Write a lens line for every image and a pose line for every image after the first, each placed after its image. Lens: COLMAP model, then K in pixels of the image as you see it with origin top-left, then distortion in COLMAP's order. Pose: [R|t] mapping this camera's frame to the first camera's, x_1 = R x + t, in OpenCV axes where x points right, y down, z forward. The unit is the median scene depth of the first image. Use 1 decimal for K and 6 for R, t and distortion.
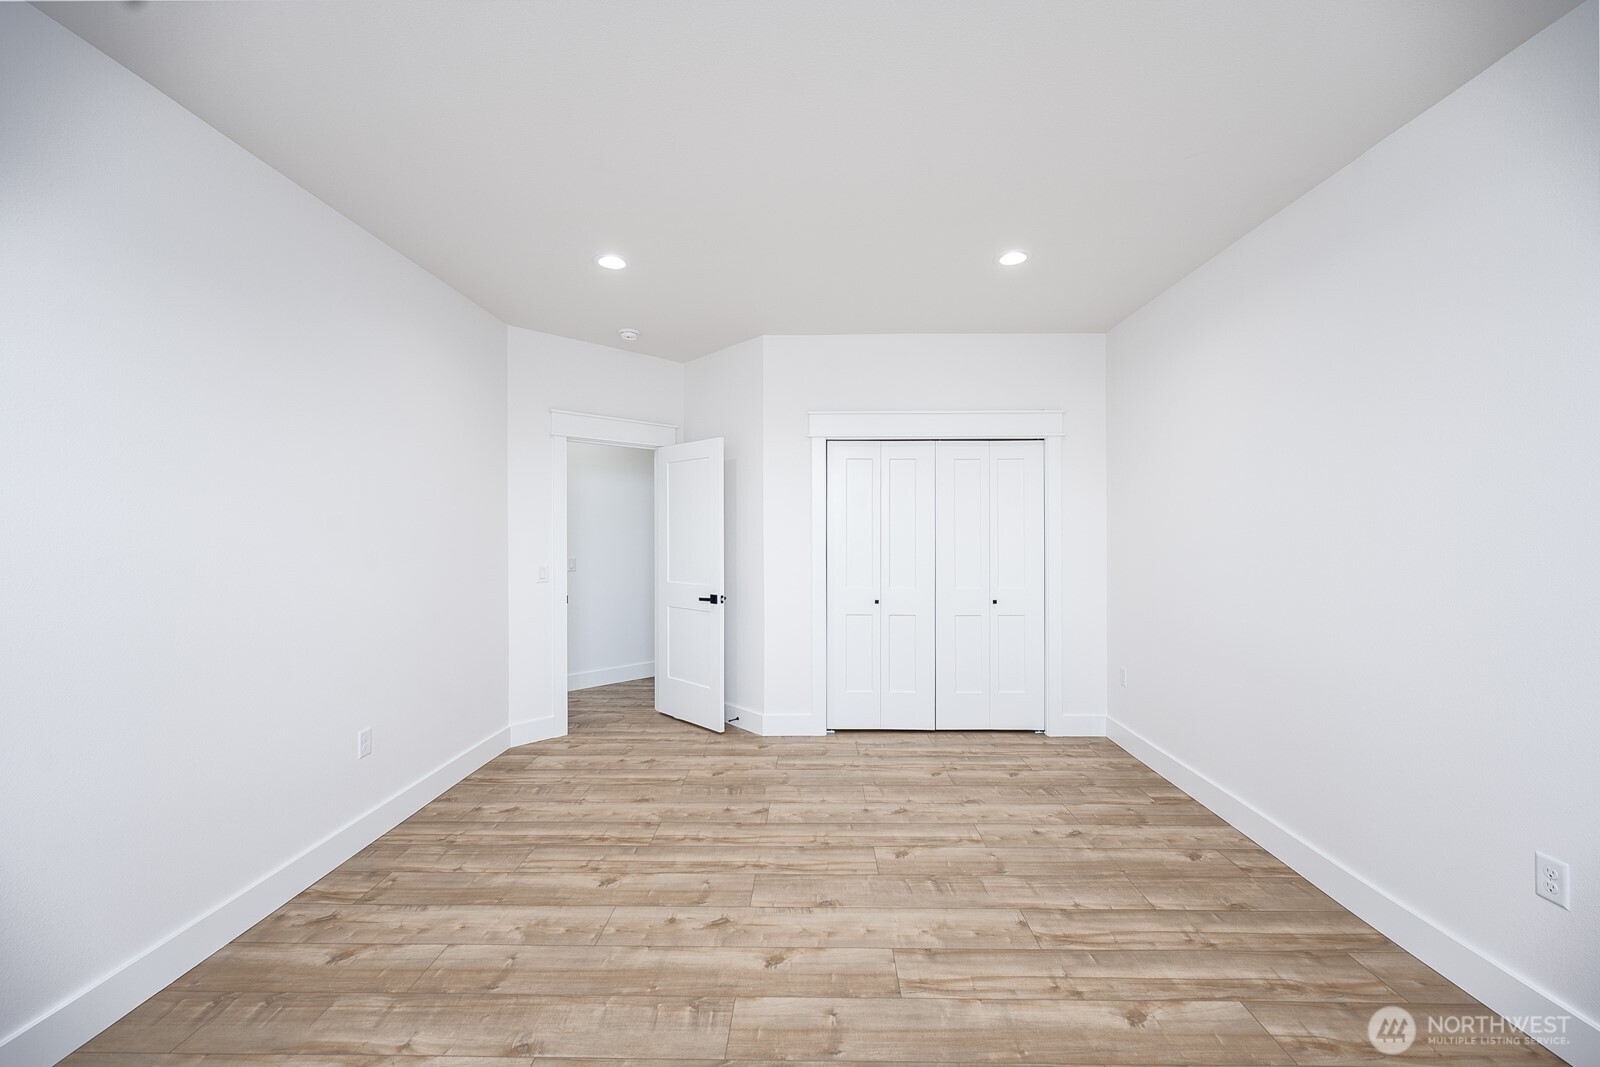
lens RADIAL K [[646.0, 0, 806.1], [0, 646.0, 532.7], [0, 0, 1]] dist [-0.003239, 0.000583]
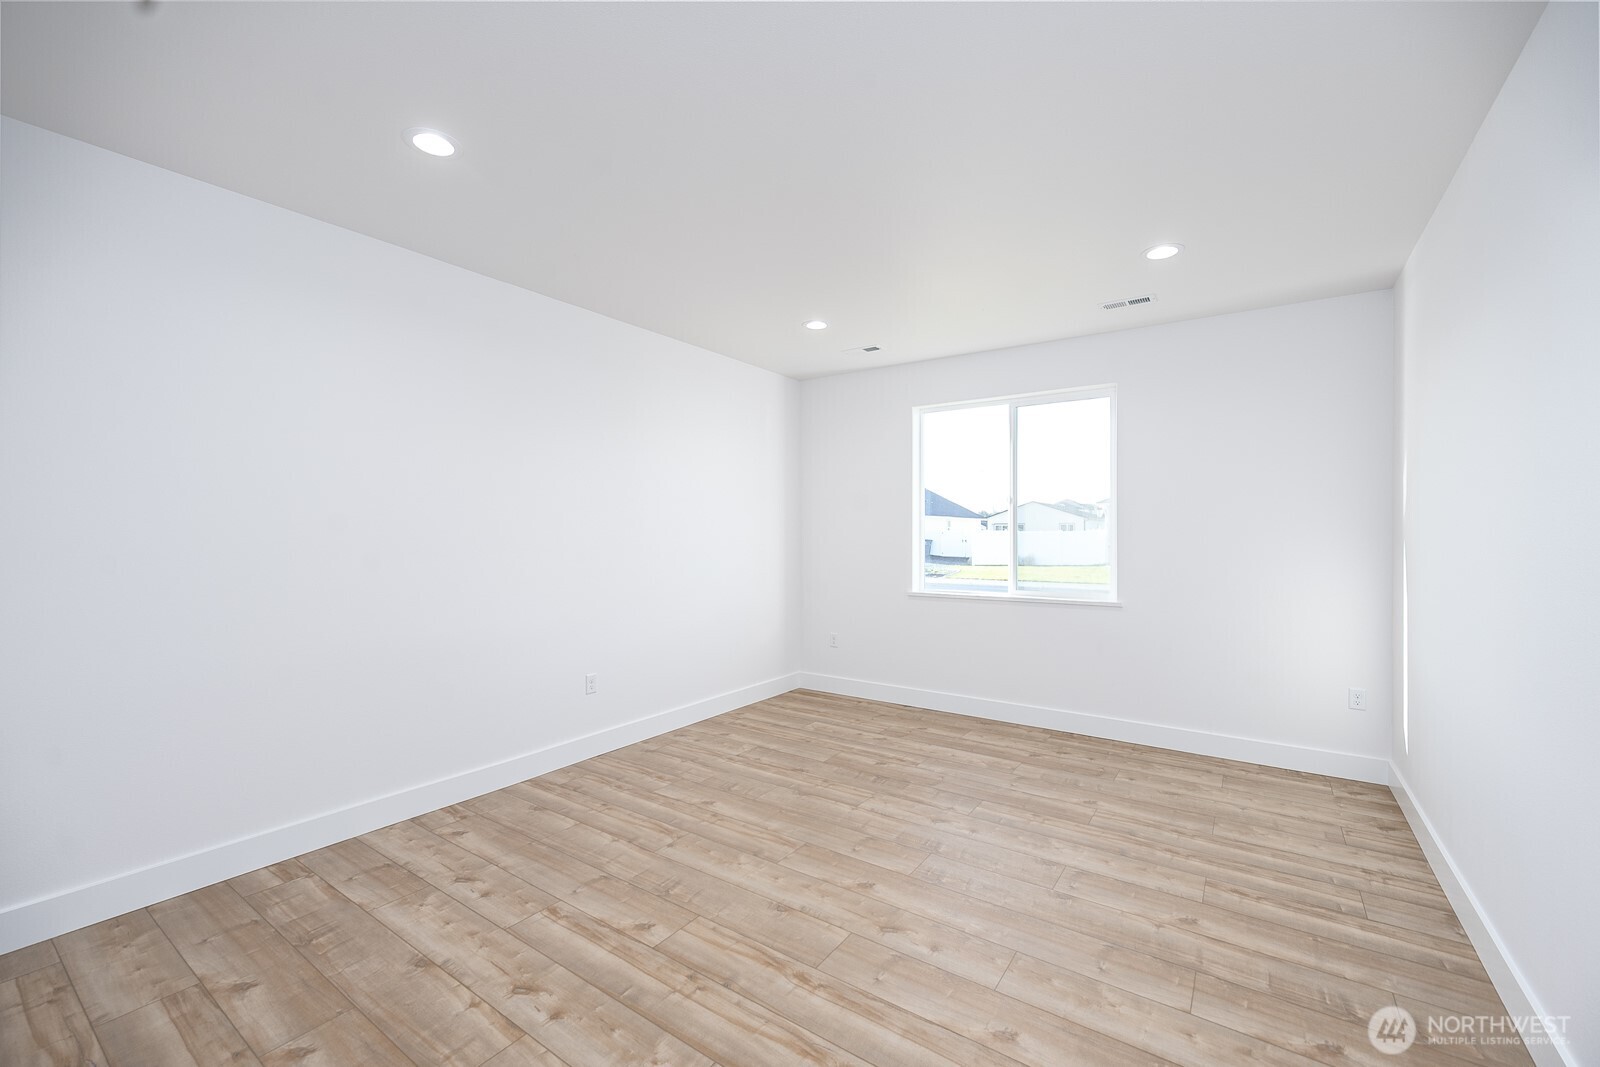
lens RADIAL K [[675.5, 0, 796.9], [0, 675.5, 528.8], [0, 0, 1]] dist [0.000212, -0.000499]
pose [[-0.832450, 0.004068, 0.554085, -0.515706], [0.000664, 0.999980, -0.006343, 0.001693], [-0.554100, -0.004912, -0.832436, 1.698633]]
